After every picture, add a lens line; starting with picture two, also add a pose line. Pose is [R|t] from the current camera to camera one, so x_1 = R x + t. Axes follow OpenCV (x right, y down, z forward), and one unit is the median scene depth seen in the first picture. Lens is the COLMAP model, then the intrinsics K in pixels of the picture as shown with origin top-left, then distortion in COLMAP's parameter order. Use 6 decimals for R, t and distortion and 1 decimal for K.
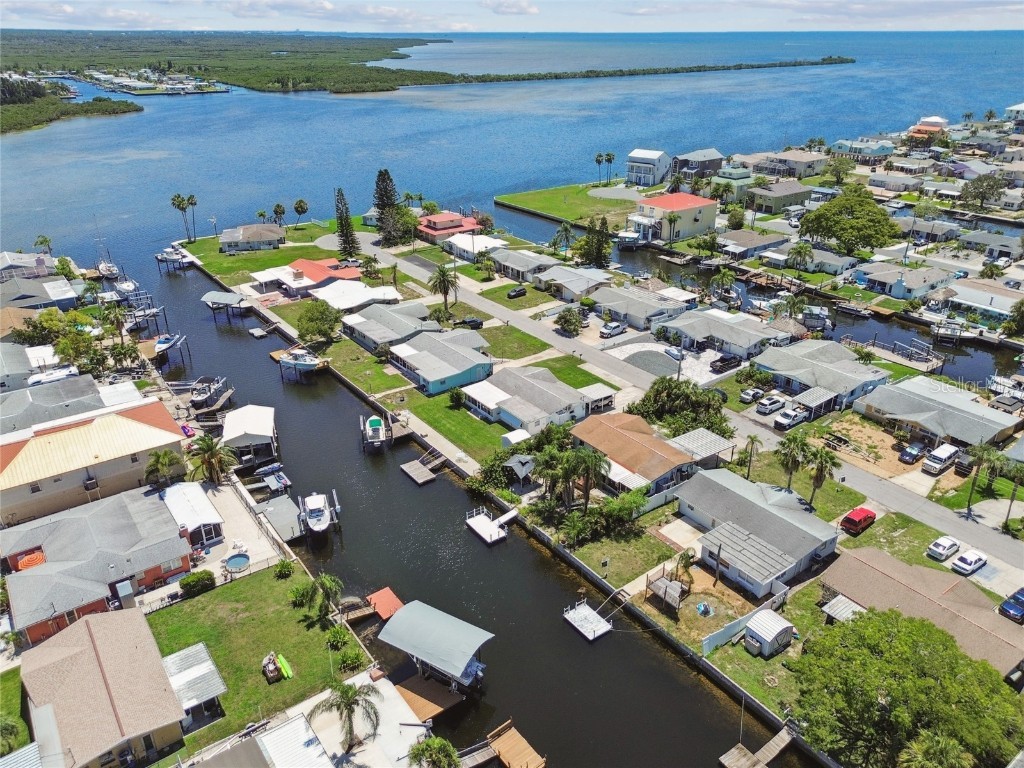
lens RADIAL K [[736.7, 0, 512.0], [0, 736.7, 384.0], [0, 0, 1]] dist [0.073110, -0.087417]
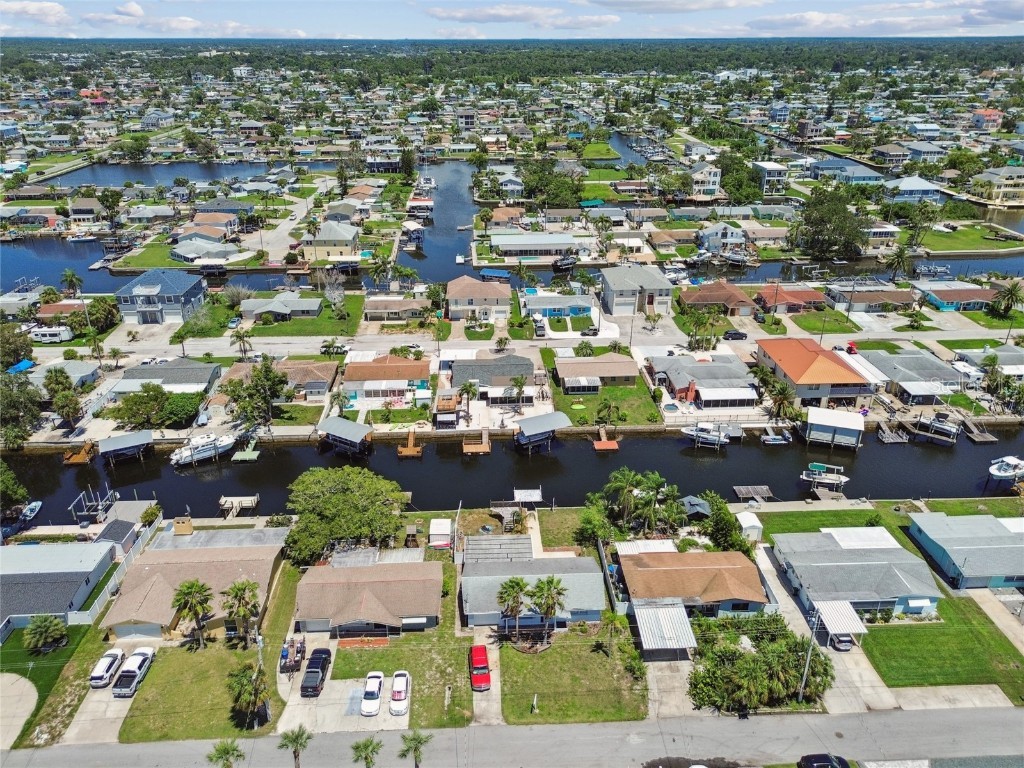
lens RADIAL K [[736.7, 0, 512.0], [0, 736.7, 384.0], [0, 0, 1]] dist [0.073110, -0.087417]
pose [[-0.555263, 0.349123, -0.754848, 0.942246], [-0.353984, 0.722098, 0.594365, -0.584917], [0.752581, 0.597233, -0.277370, 1.001368]]
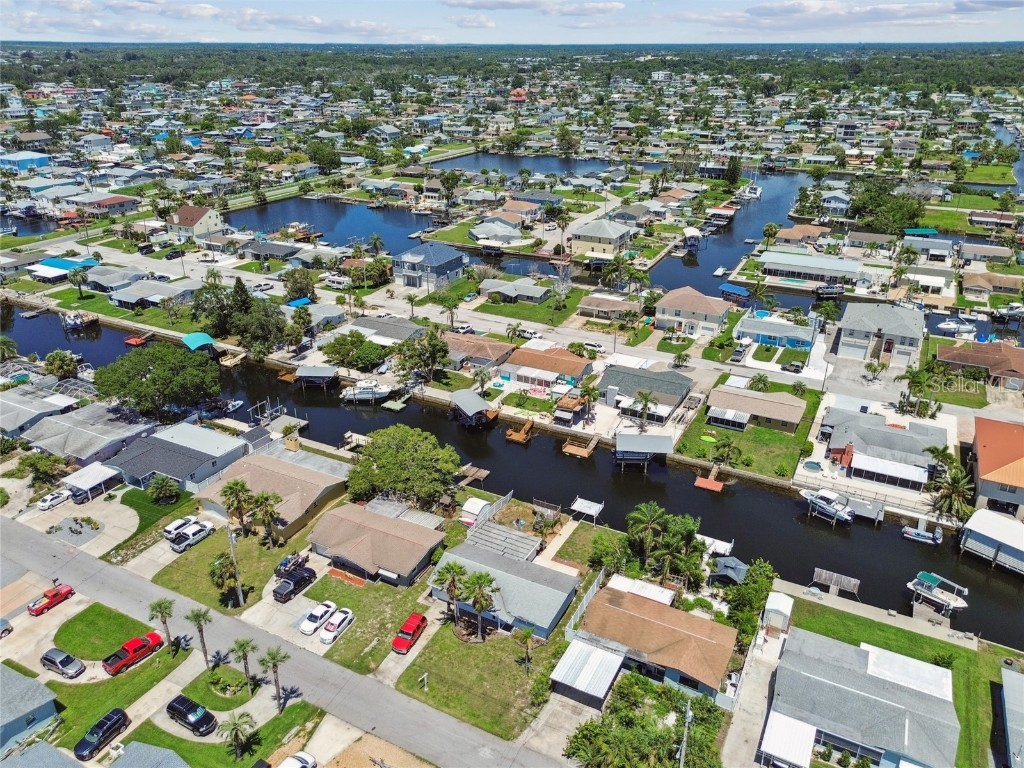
lens RADIAL K [[730.9, 0, 512.0], [0, 730.9, 384.0], [0, 0, 1]] dist [0.059220, -0.062349]
pose [[-0.899083, 0.181486, -0.398388, 0.623061], [-0.188369, 0.661093, 0.726273, -0.708691], [0.395180, 0.728024, -0.560191, 1.263232]]
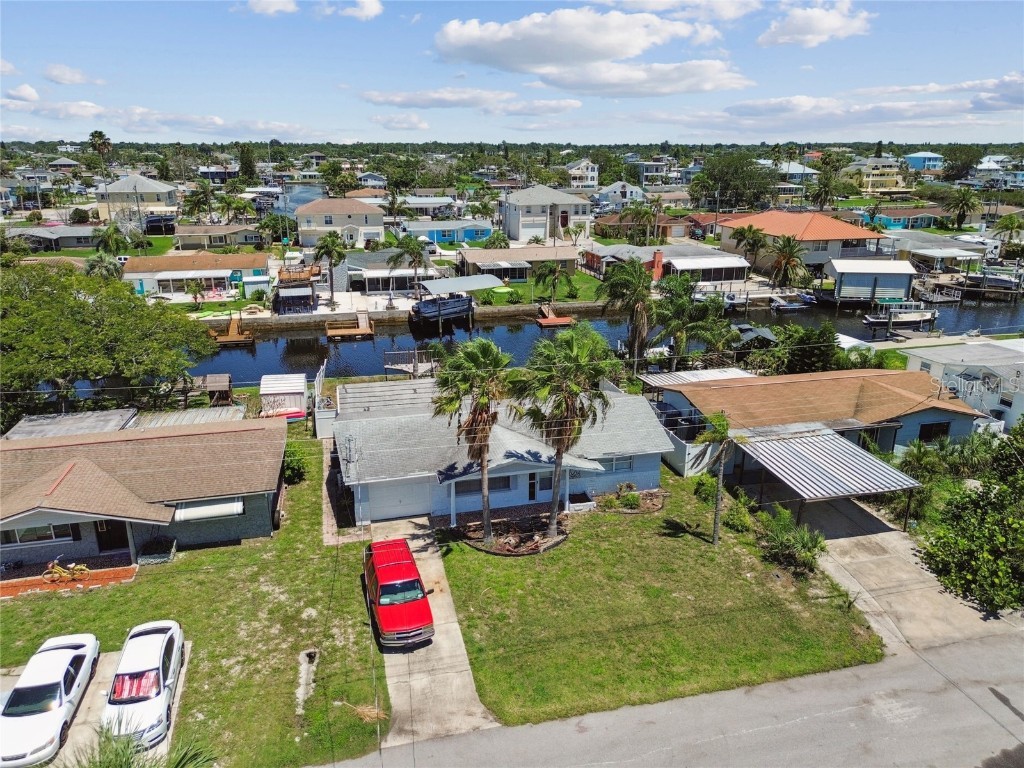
lens RADIAL K [[725.1, 0, 512.0], [0, 725.1, 384.0], [0, 0, 1]] dist [0.064316, -0.064785]
pose [[-0.383899, 0.285503, -0.878128, 0.653404], [-0.396521, 0.807876, 0.436013, -0.048904], [0.833902, 0.515581, -0.196934, 0.985725]]
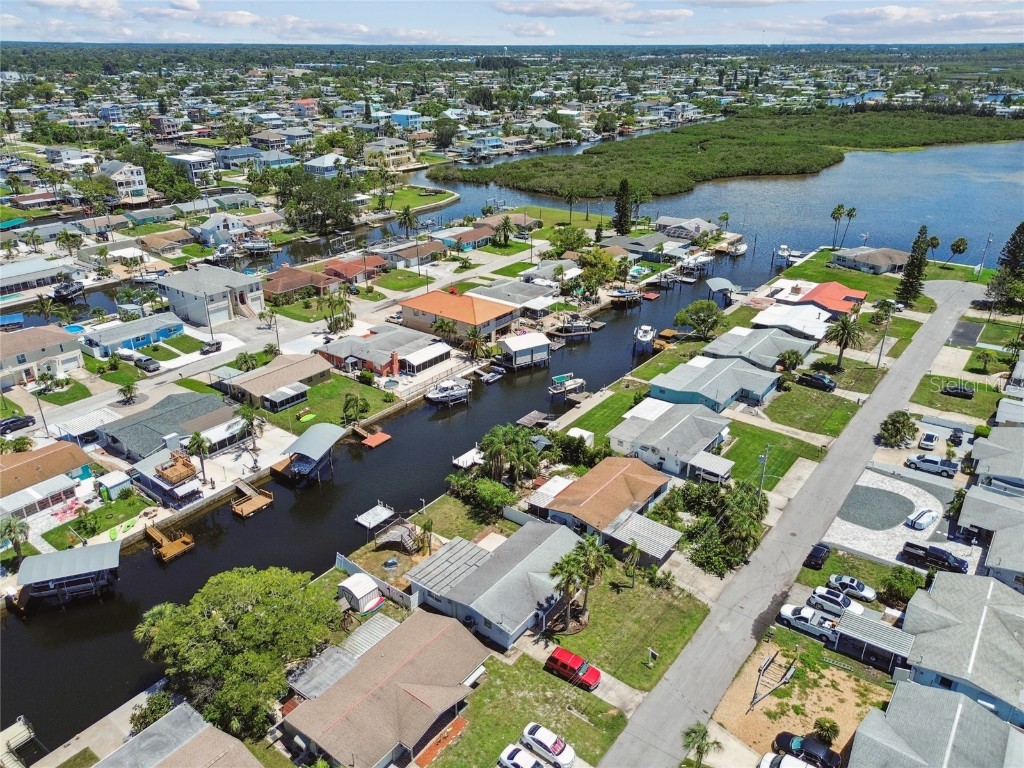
lens RADIAL K [[734.0, 0, 512.0], [0, 734.0, 384.0], [0, 0, 1]] dist [0.062774, -0.068371]
pose [[0.282503, 0.398241, -0.872695, 0.952187], [-0.409926, 0.872620, 0.265509, -0.253722], [0.867267, 0.282734, 0.409767, 0.490549]]
